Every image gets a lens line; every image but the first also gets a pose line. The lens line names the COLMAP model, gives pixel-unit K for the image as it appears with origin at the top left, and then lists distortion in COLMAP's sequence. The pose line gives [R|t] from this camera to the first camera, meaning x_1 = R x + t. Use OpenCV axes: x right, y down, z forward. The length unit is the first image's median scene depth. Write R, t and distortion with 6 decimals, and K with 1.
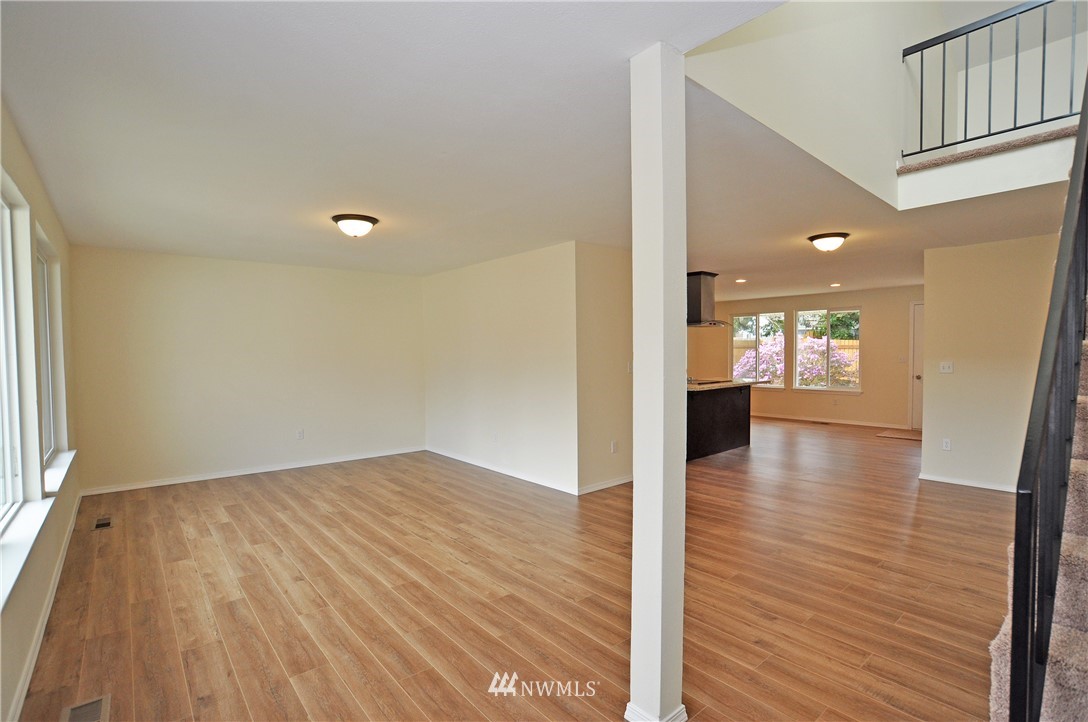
lens RADIAL K [[517.2, 0, 549.7], [0, 517.2, 370.8], [0, 0, 1]] dist [-0.070870, 0.031450]
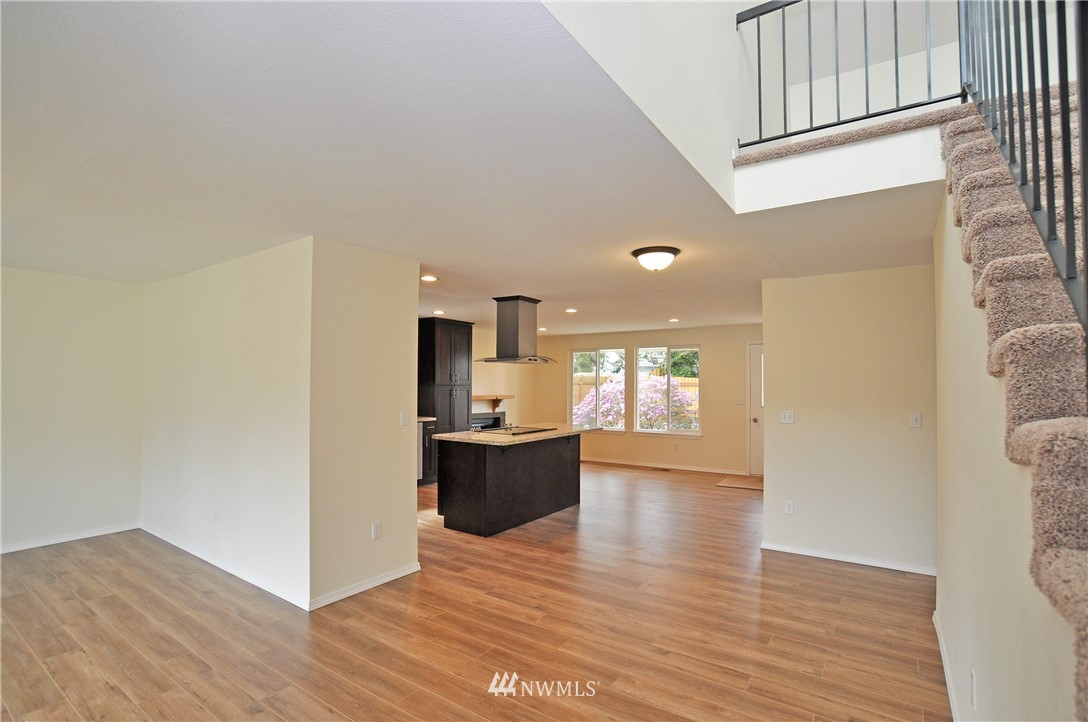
lens RADIAL K [[517.2, 0, 549.7], [0, 517.2, 370.8], [0, 0, 1]] dist [-0.070870, 0.031450]
pose [[0.966599, 0.020430, 0.255479, 0.132197], [-0.004320, 0.997975, -0.063460, -0.021357], [-0.256258, 0.060237, 0.964730, 0.195304]]
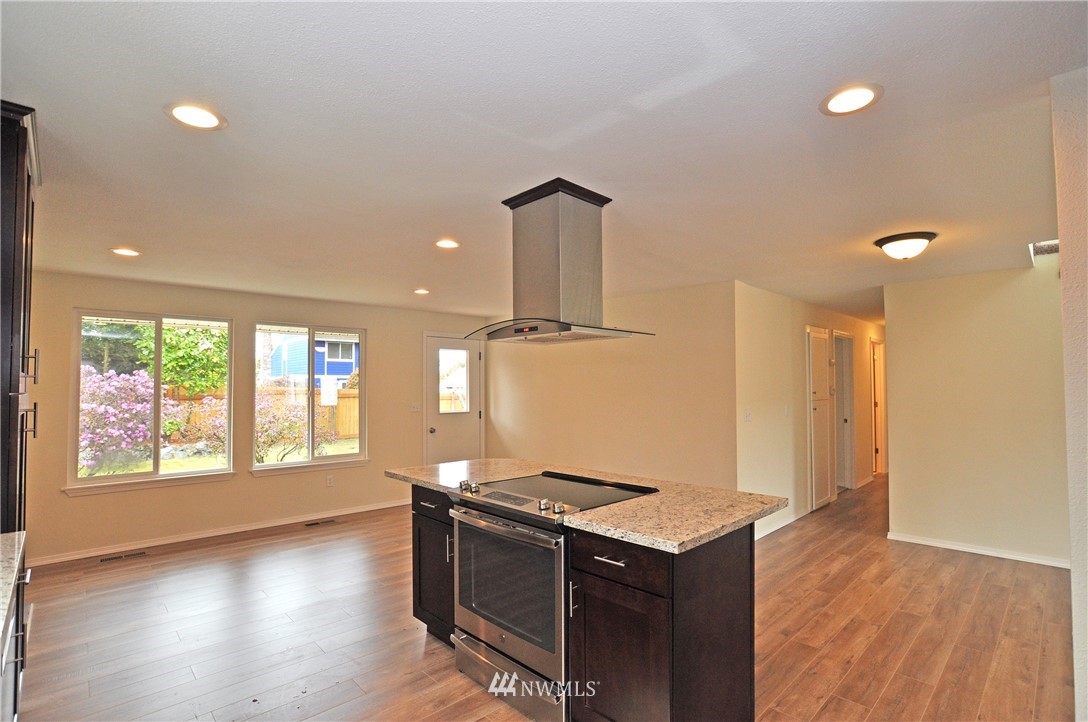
lens RADIAL K [[517.2, 0, 549.7], [0, 517.2, 370.8], [0, 0, 1]] dist [-0.070870, 0.031450]
pose [[-0.053077, 0.043718, 0.997633, -0.082691], [0.043047, 0.998213, -0.041453, -0.046939], [-0.997662, 0.040745, -0.054864, 1.058060]]
